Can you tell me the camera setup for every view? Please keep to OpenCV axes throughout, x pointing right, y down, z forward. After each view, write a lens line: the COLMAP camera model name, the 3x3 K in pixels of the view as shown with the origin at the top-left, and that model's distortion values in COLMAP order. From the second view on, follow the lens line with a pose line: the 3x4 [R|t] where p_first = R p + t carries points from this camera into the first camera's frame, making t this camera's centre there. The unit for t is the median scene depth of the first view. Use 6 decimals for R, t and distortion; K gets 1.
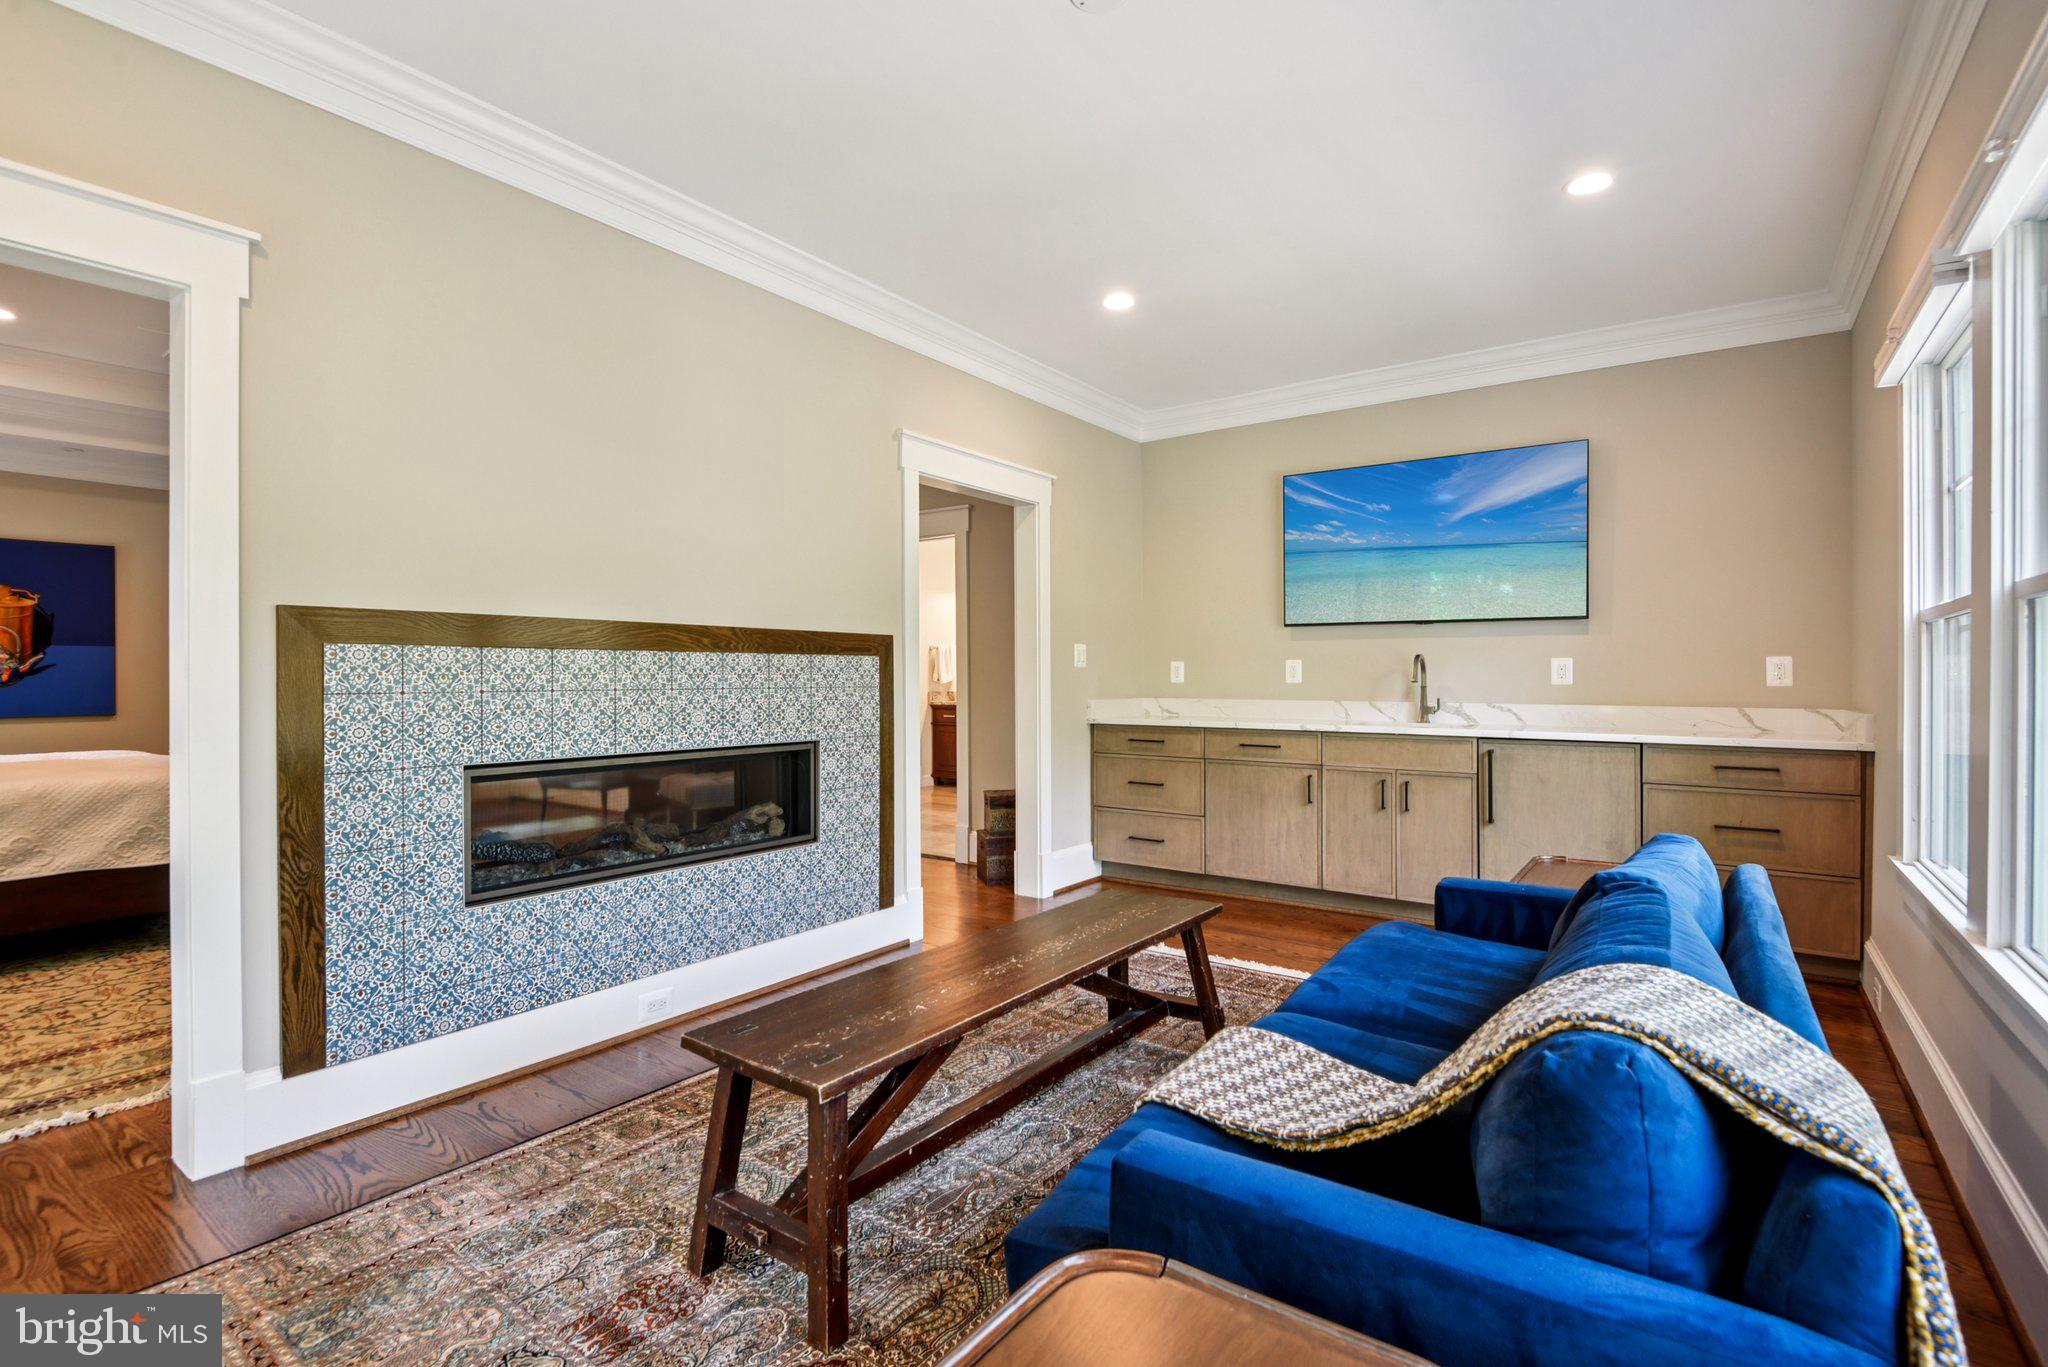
lens RADIAL K [[961.7, 0, 1026.9], [0, 961.7, 678.4], [0, 0, 1]] dist [-0.000078, 0.000103]
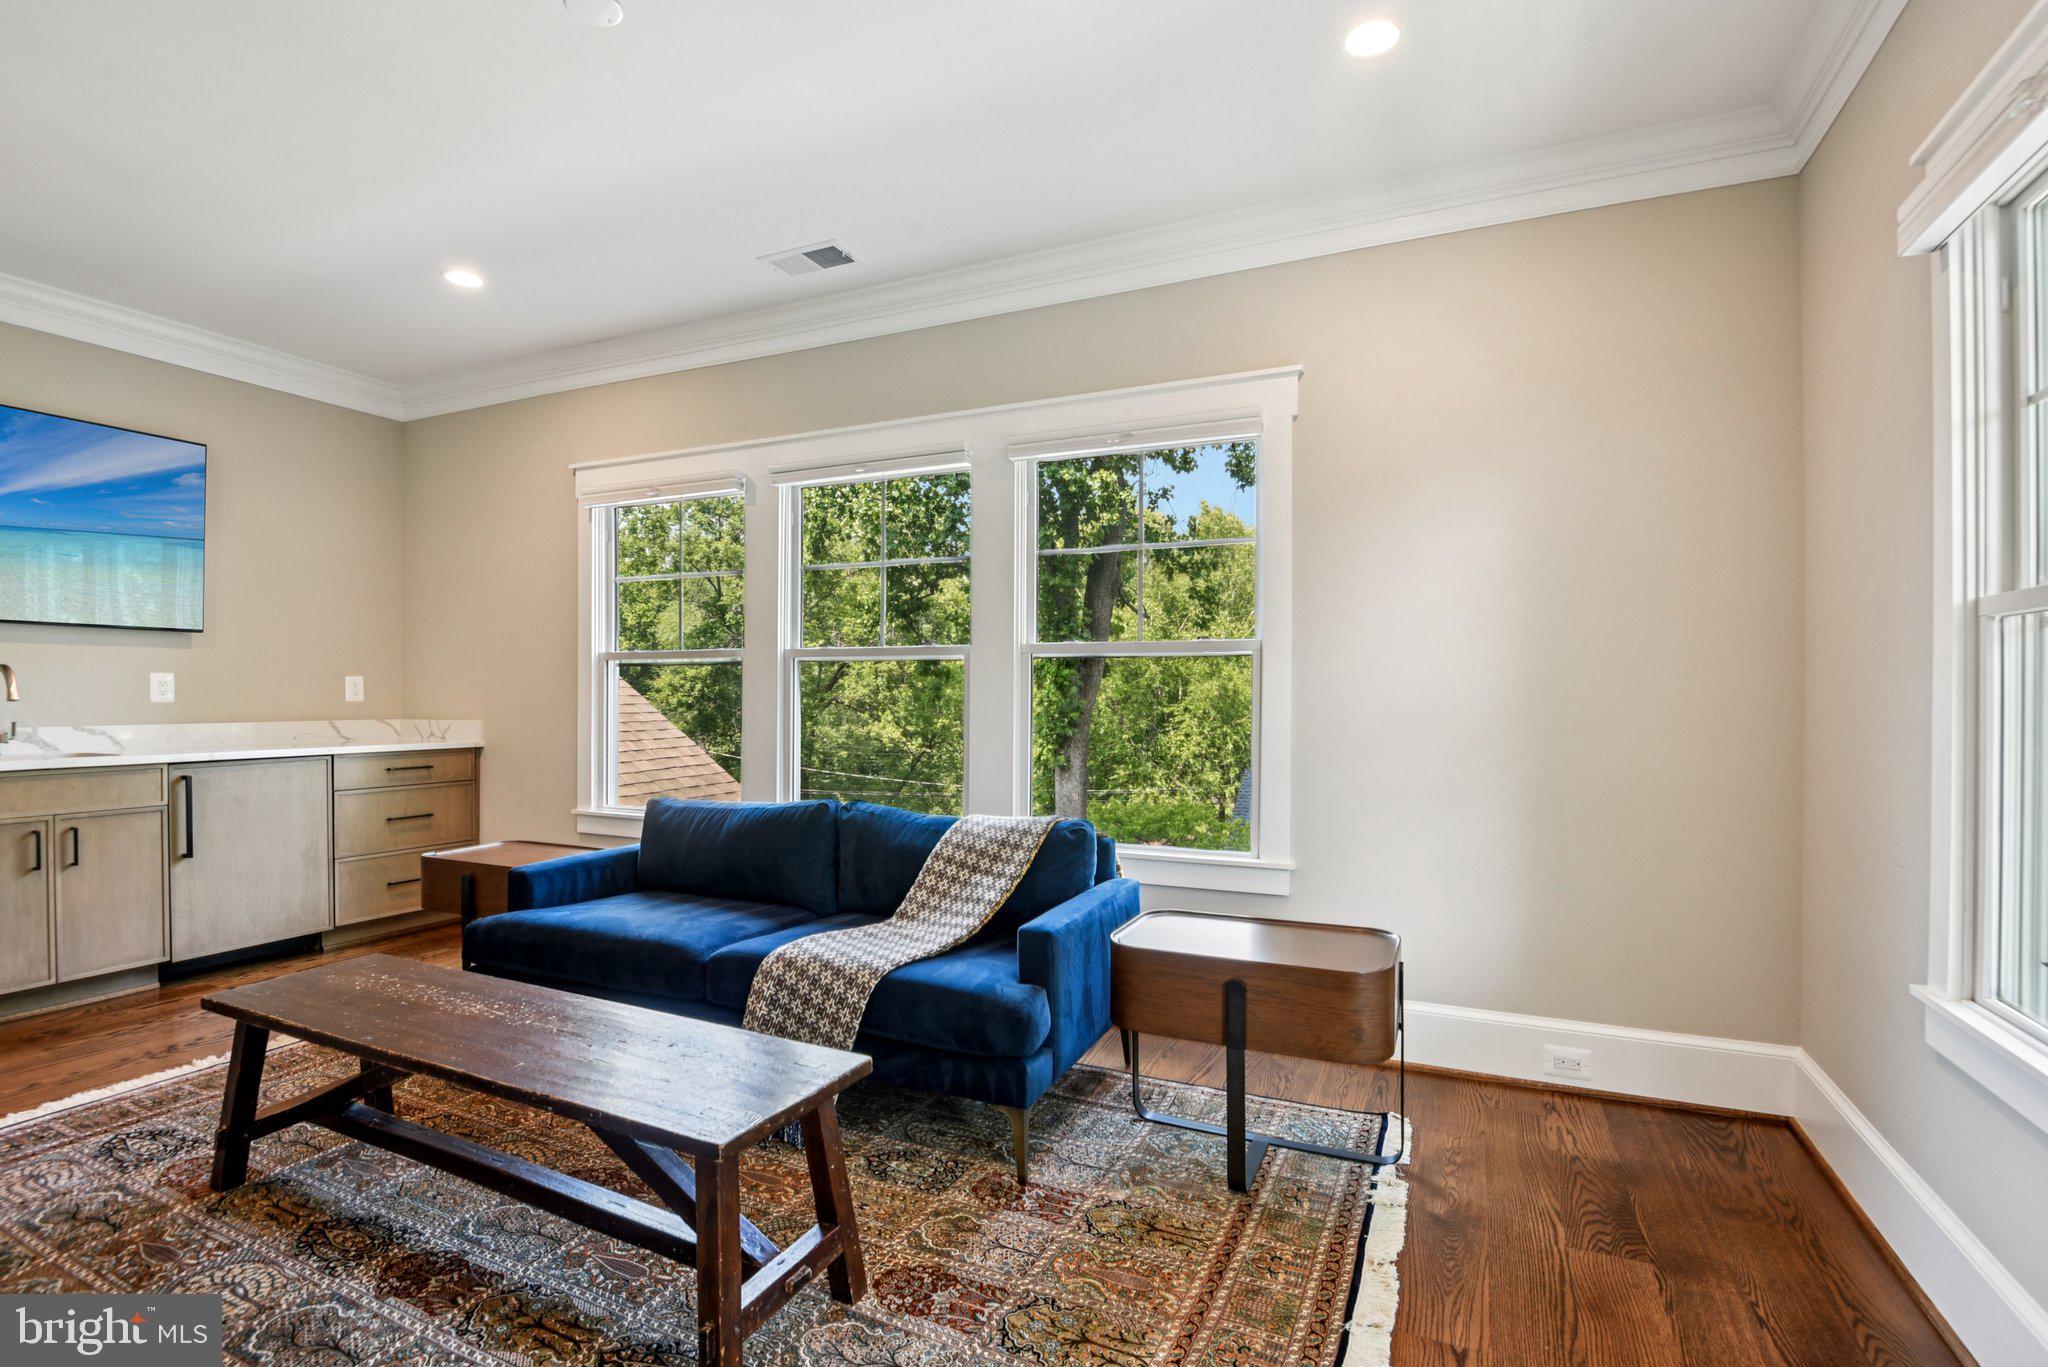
lens RADIAL K [[961.7, 0, 1024.3], [0, 961.7, 691.4], [0, 0, 1]] dist [-0.000078, 0.000103]
pose [[-0.178407, 0.000578, 0.983957, -0.533594], [0.000435, 1.000000, -0.000509, -0.002982], [-0.983957, 0.000337, -0.178408, 0.396808]]
